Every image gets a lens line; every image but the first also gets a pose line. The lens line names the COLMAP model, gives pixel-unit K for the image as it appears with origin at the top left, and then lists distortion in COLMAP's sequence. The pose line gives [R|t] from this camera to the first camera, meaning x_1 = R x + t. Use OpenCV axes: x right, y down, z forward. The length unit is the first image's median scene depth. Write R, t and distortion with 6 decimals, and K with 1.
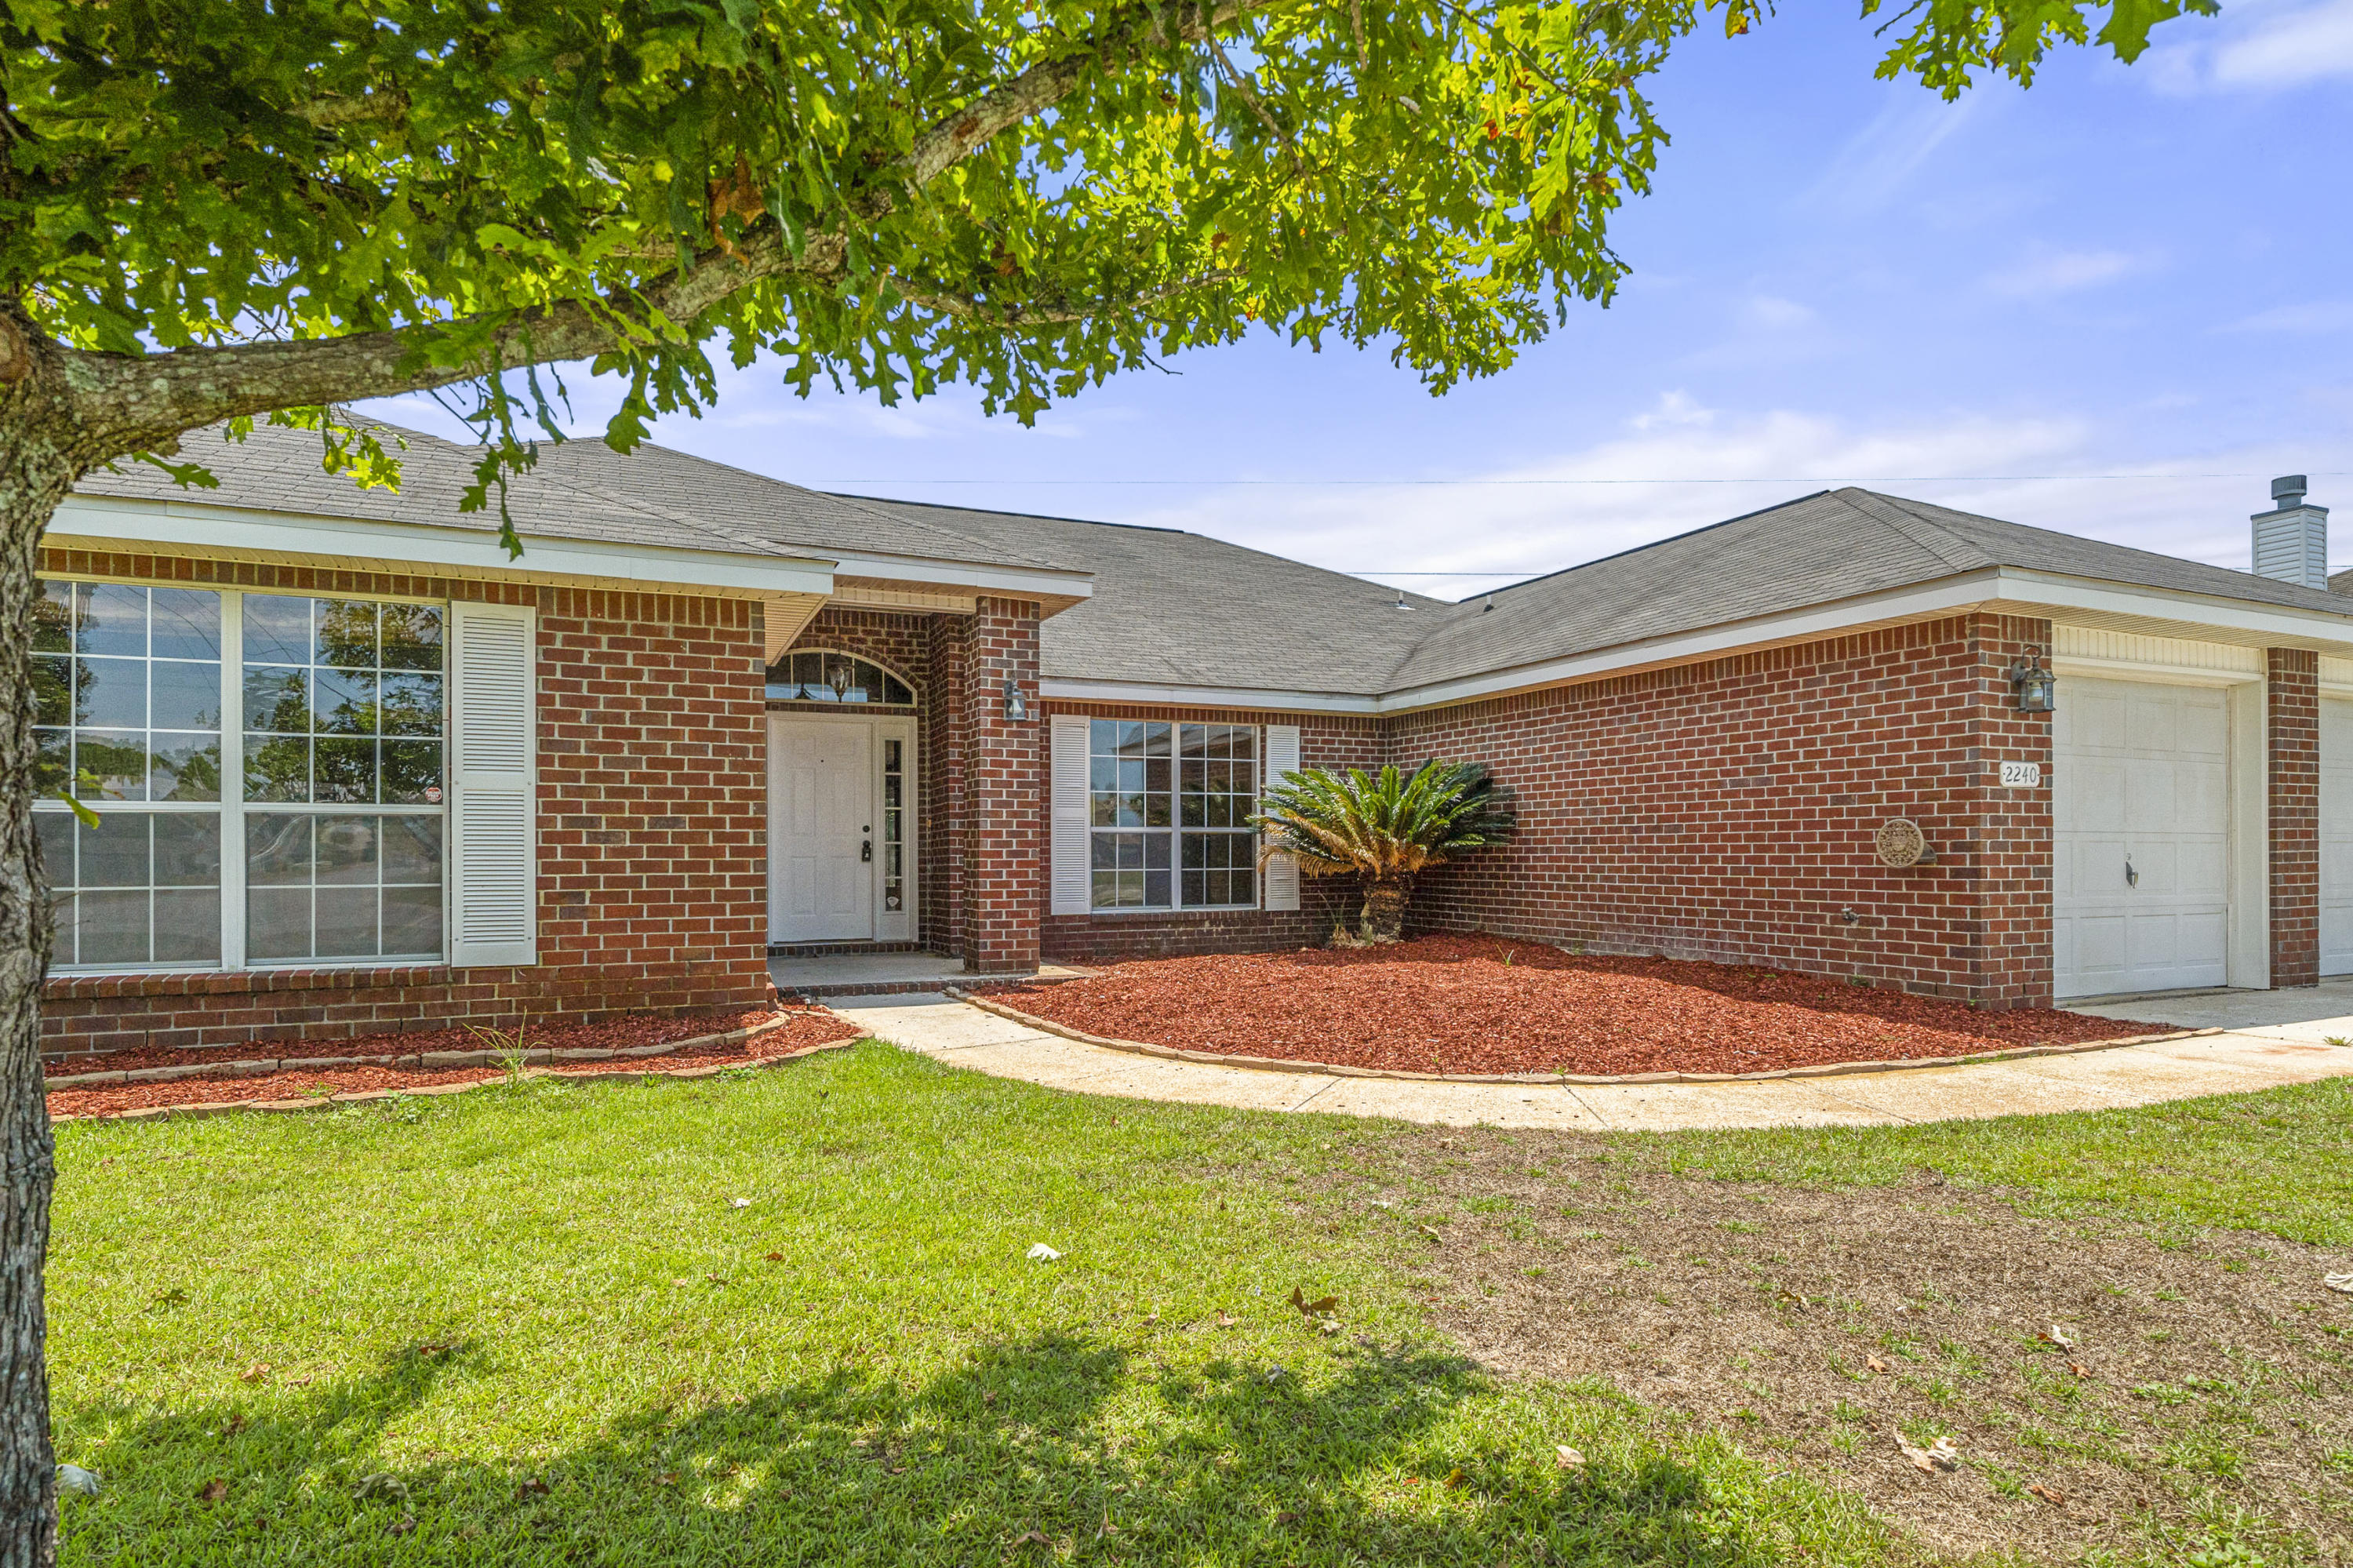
lens RADIAL K [[1240.5, 0, 1240.9], [0, 1240.5, 834.9], [0, 0, 1]] dist [-0.002654, -0.000405]
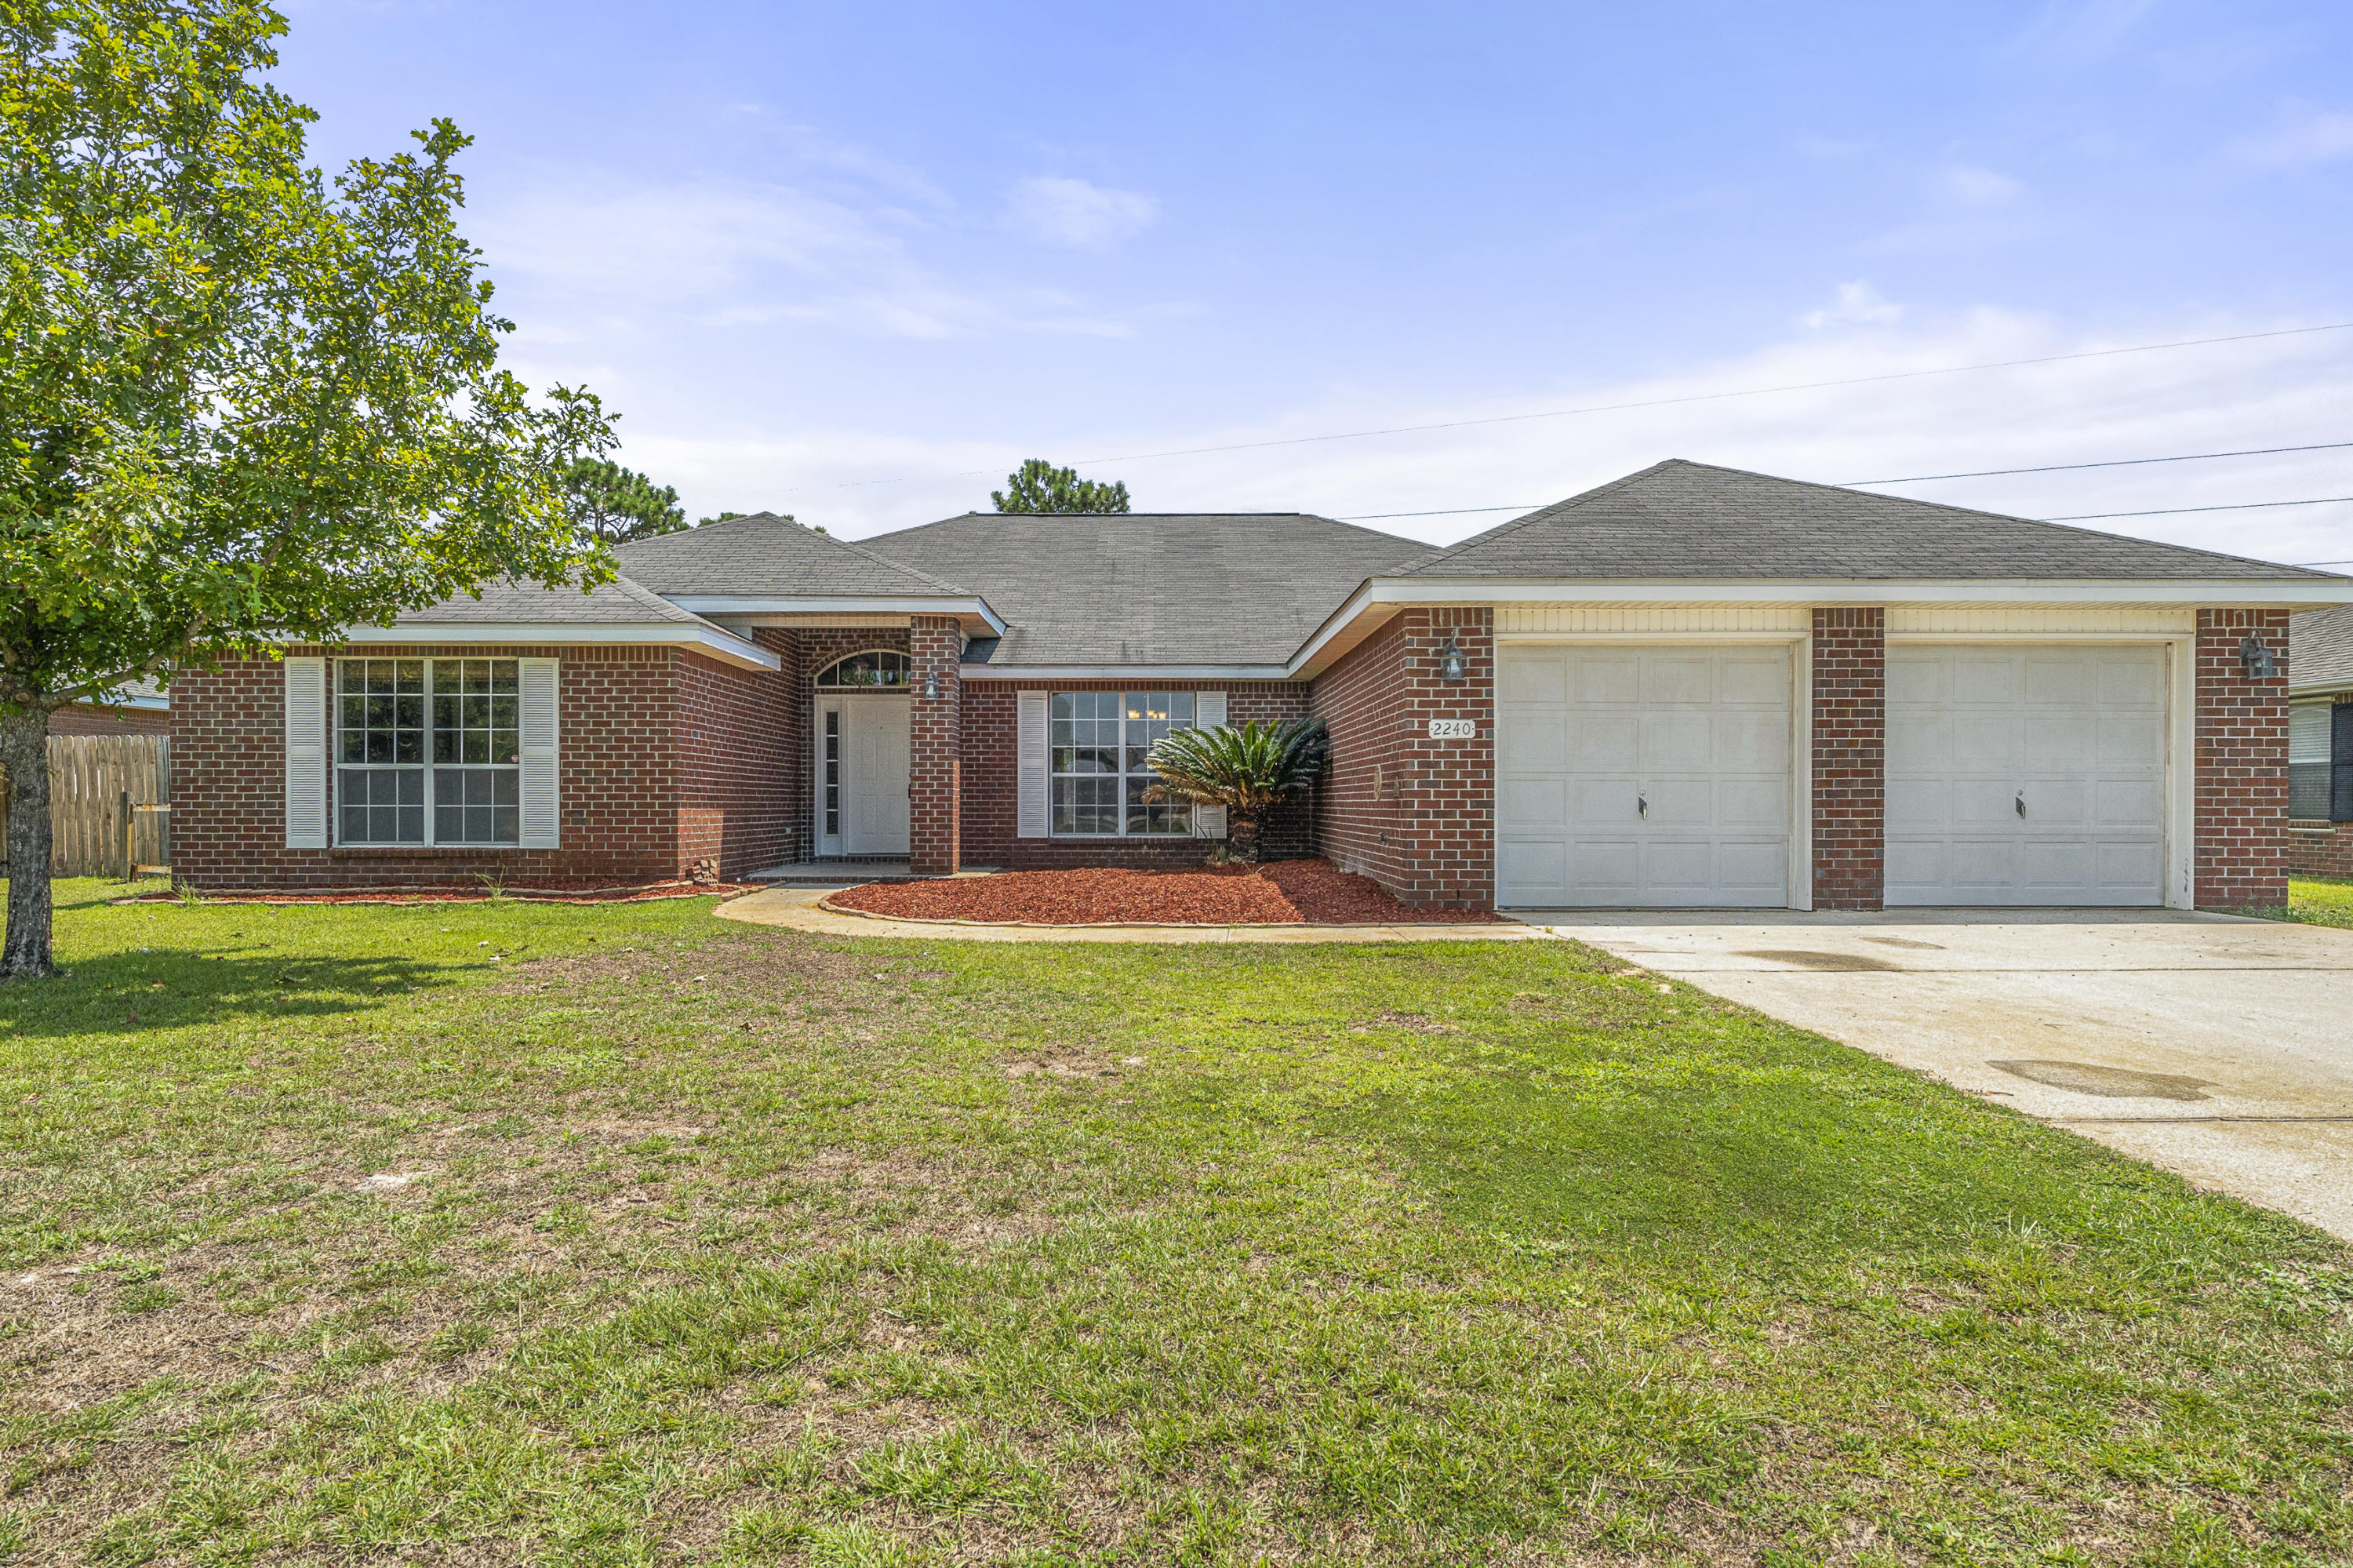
lens RADIAL K [[1240.5, 0, 1168.8], [0, 1240.5, 791.1], [0, 0, 1]] dist [-0.002654, -0.000405]
pose [[0.922434, -0.000365, -0.386154, 0.962792], [0.003562, 0.999965, 0.007565, 0.006218], [0.386138, -0.008354, 0.922403, -0.355818]]
